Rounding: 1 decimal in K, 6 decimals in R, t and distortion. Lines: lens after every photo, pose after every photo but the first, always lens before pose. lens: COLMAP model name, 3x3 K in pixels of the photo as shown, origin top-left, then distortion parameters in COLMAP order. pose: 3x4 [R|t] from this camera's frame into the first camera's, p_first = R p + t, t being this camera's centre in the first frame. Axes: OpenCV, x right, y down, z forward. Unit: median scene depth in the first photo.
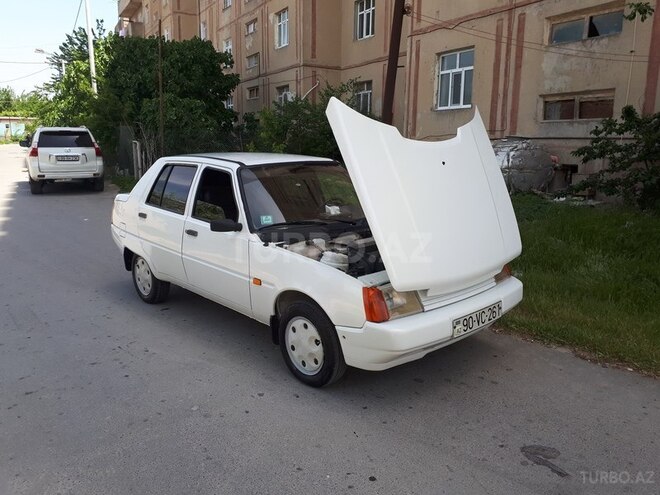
lens RADIAL K [[520.8, 0, 334.3], [0, 520.8, 246.1], [0, 0, 1]] dist [0.046369, -0.067832]
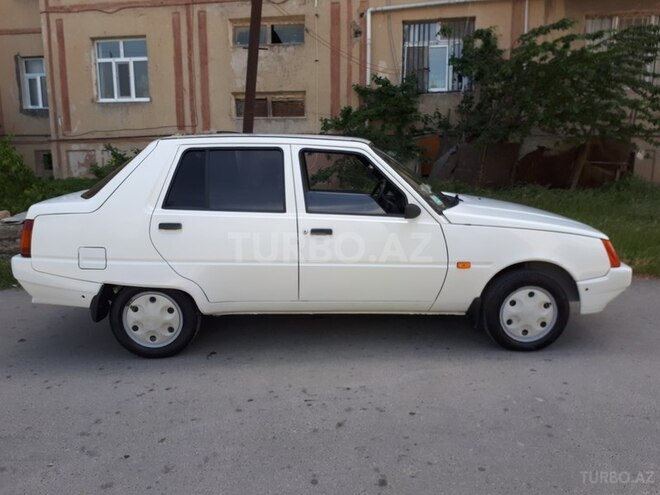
lens RADIAL K [[520.8, 0, 334.3], [0, 520.8, 246.1], [0, 0, 1]] dist [0.046369, -0.067832]
pose [[0.666738, -0.149105, 0.730225, -0.278912], [0.153117, 0.986287, 0.061586, -0.016575], [-0.729394, 0.070748, 0.680425, 0.152077]]
